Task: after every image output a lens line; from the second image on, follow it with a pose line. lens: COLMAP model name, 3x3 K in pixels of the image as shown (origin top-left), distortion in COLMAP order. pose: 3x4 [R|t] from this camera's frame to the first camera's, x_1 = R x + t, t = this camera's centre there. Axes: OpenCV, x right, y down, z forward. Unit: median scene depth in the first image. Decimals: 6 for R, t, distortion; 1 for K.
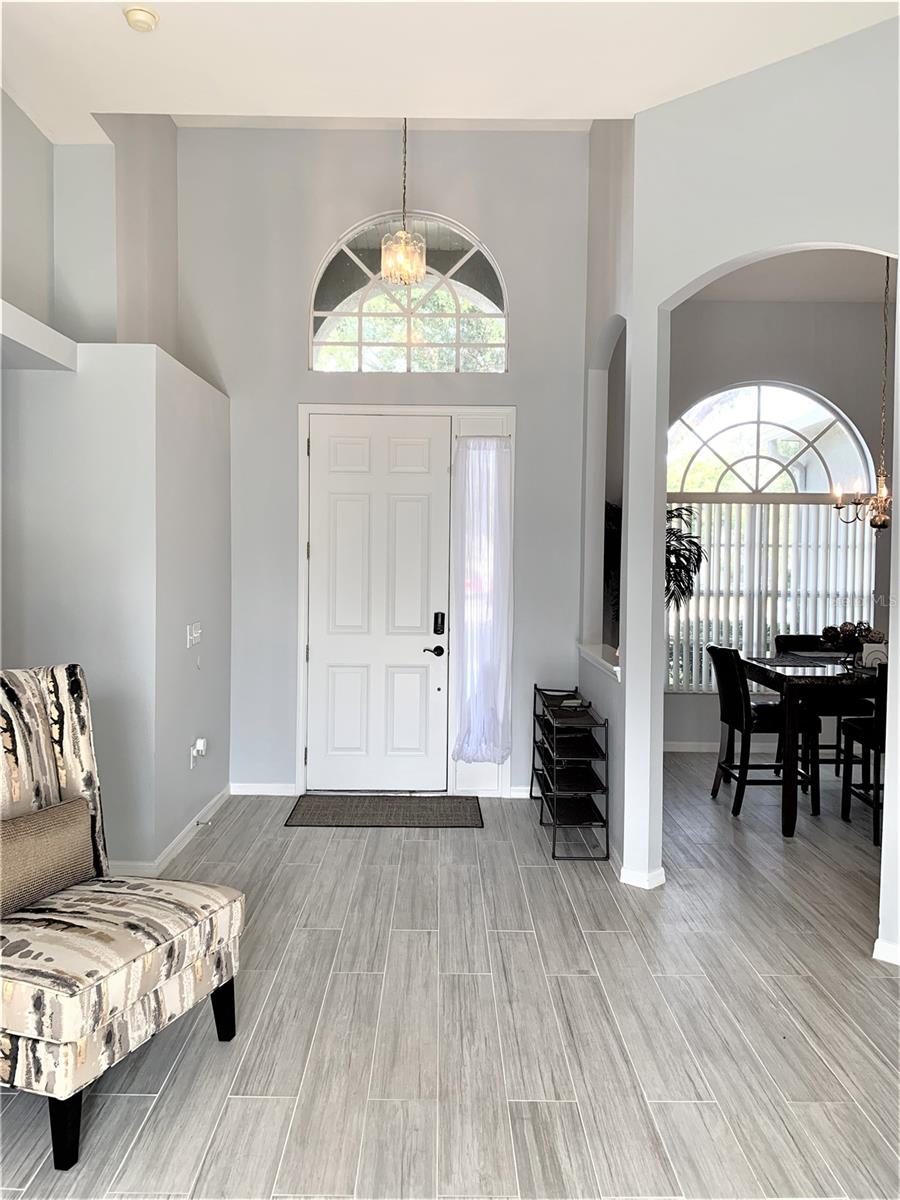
lens RADIAL K [[929.8, 0, 446.0], [0, 929.8, 591.3], [0, 0, 1]] dist [0.058387, -0.069335]
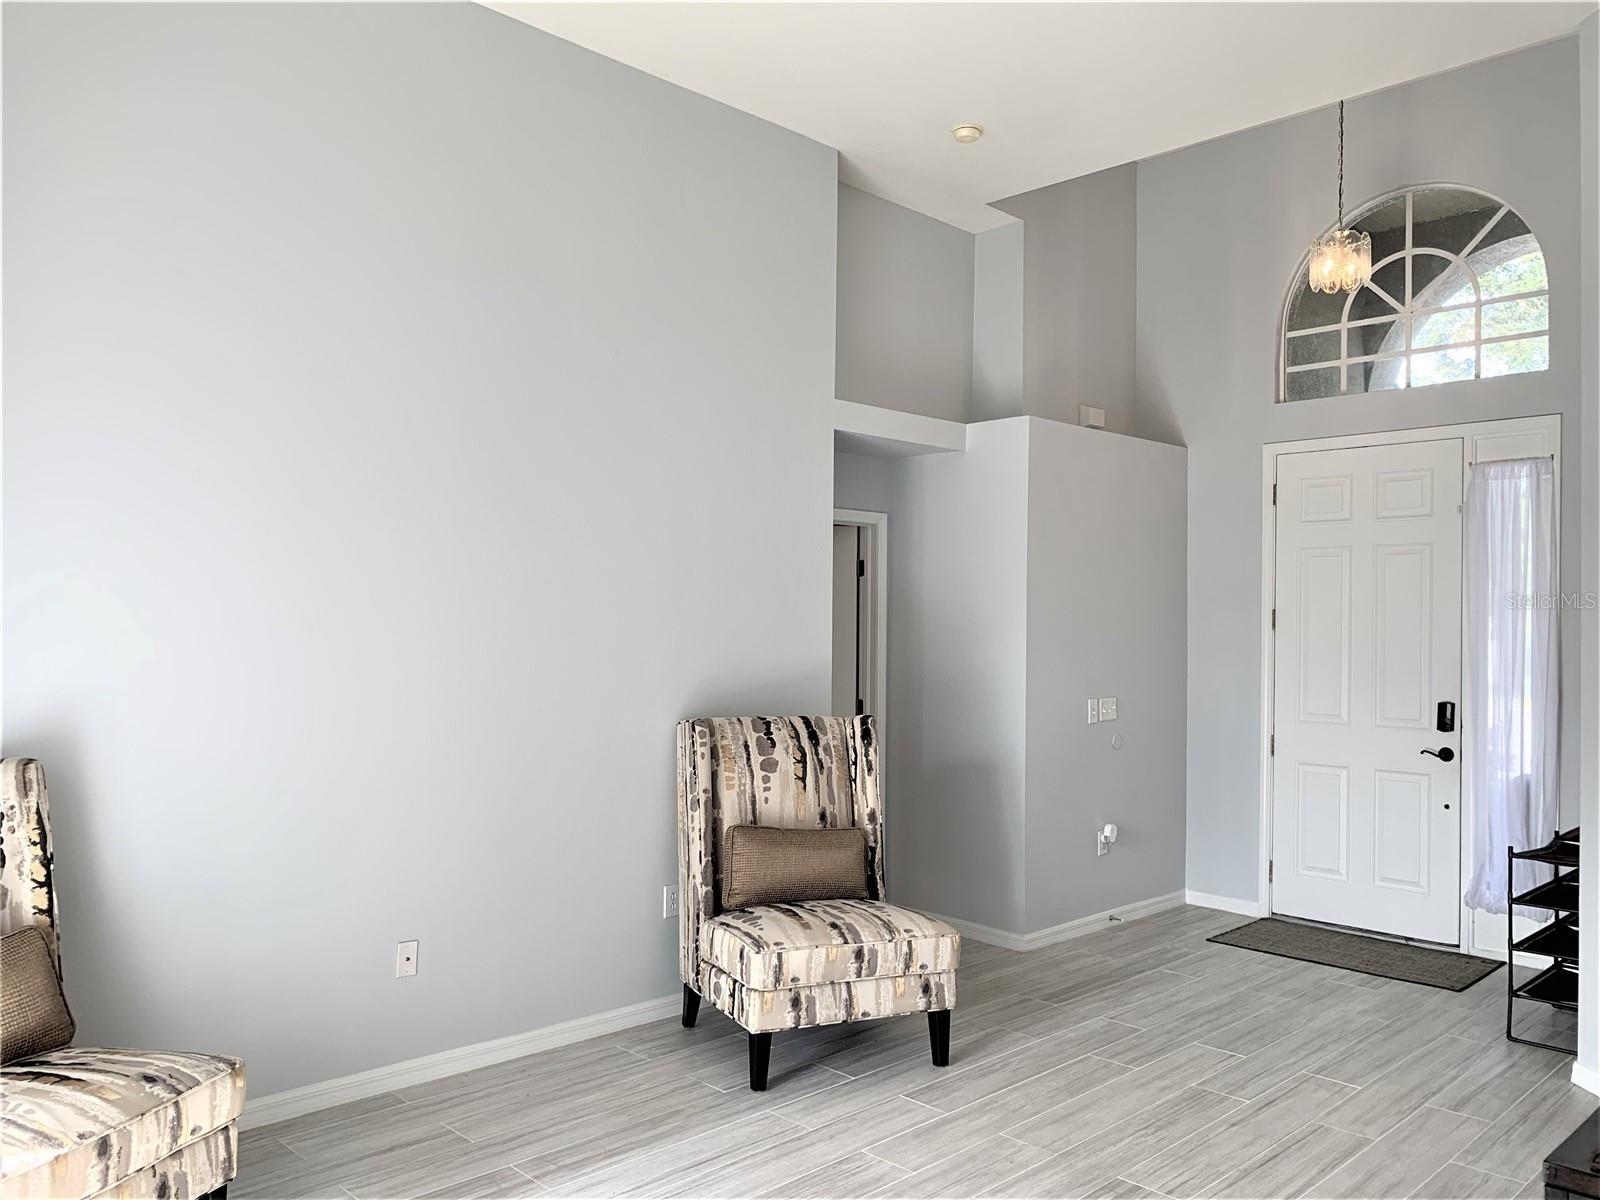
lens RADIAL K [[1225.9, 0, 783.0], [0, 1225.9, 619.9], [0, 0, 1]] dist [0.005762, -0.003609]
pose [[0.696624, -0.004328, -0.717424, 0.506471], [-0.033520, 0.998693, -0.038572, 0.019016], [0.716653, 0.050919, 0.695568, -0.108687]]
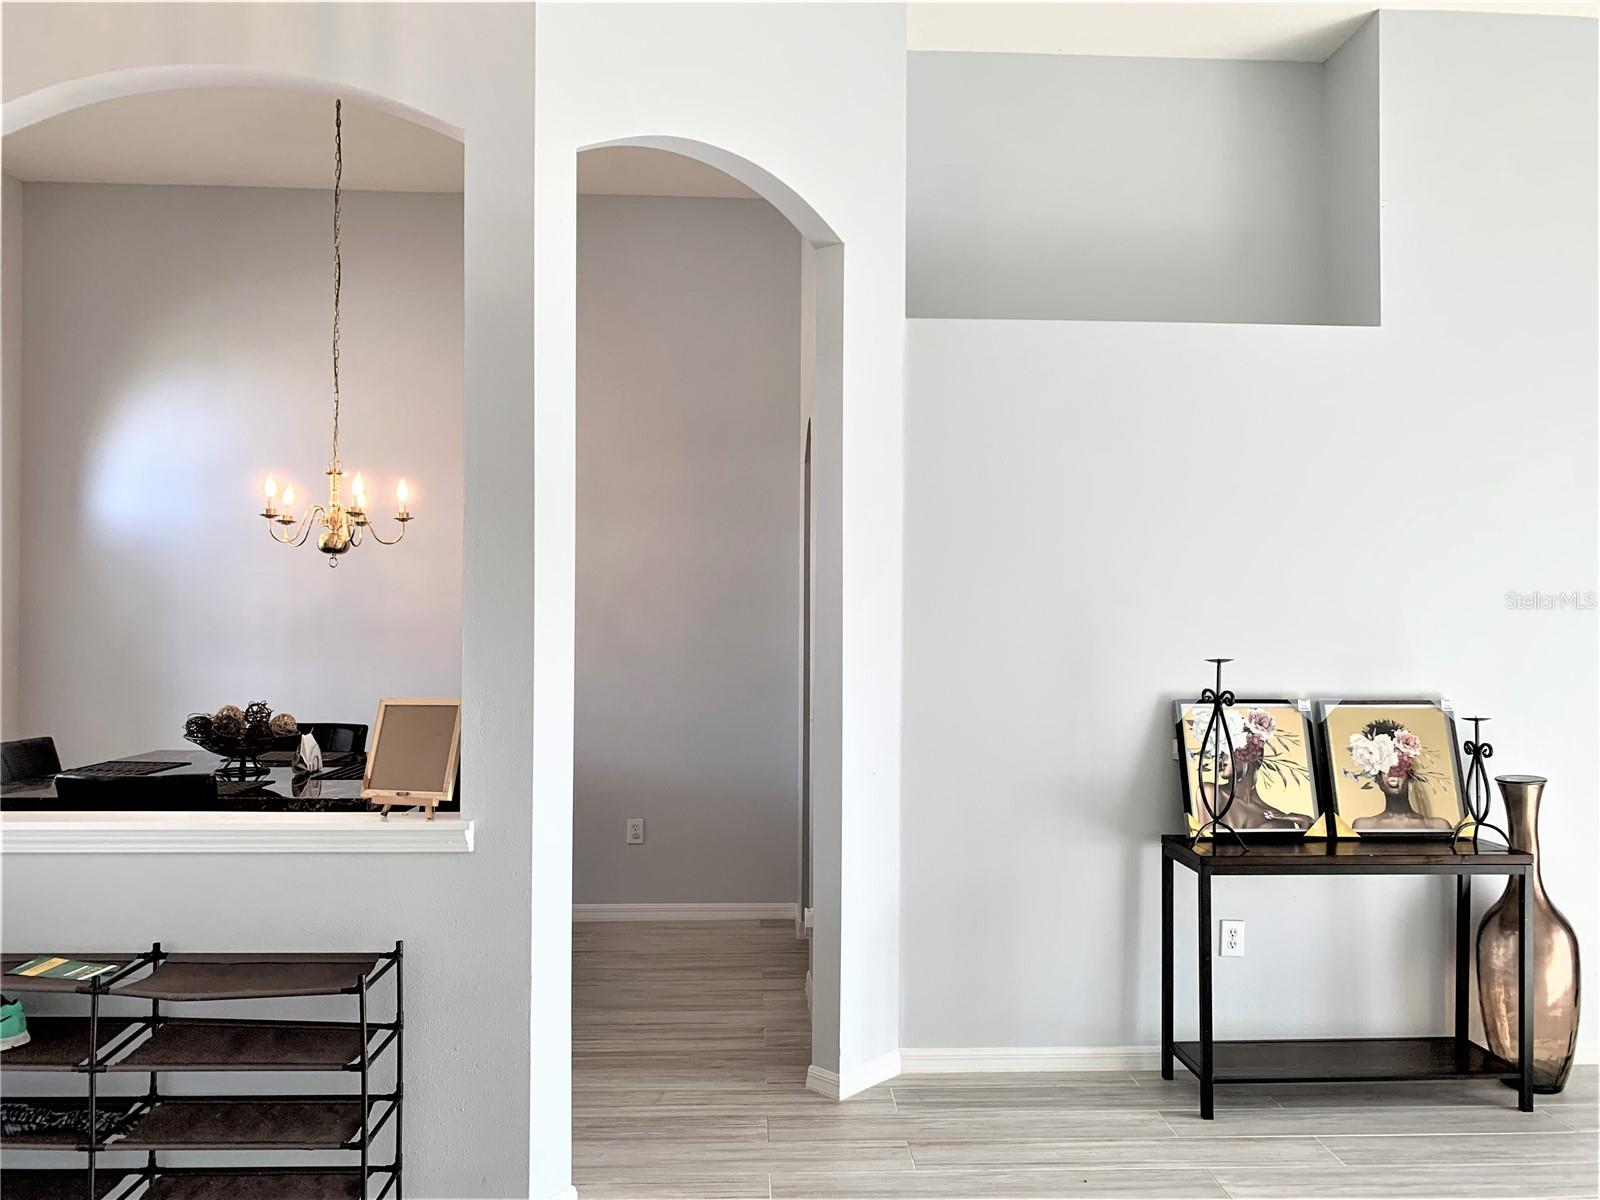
lens RADIAL K [[1239.8, 0, 785.6], [0, 1239.8, 601.3], [0, 0, 1]] dist [0.058387, -0.069335]
pose [[-0.043992, -0.004135, 0.999023, -0.575987], [0.030096, 0.999532, 0.005462, -0.043218], [-0.998578, 0.030307, -0.043847, 1.011429]]
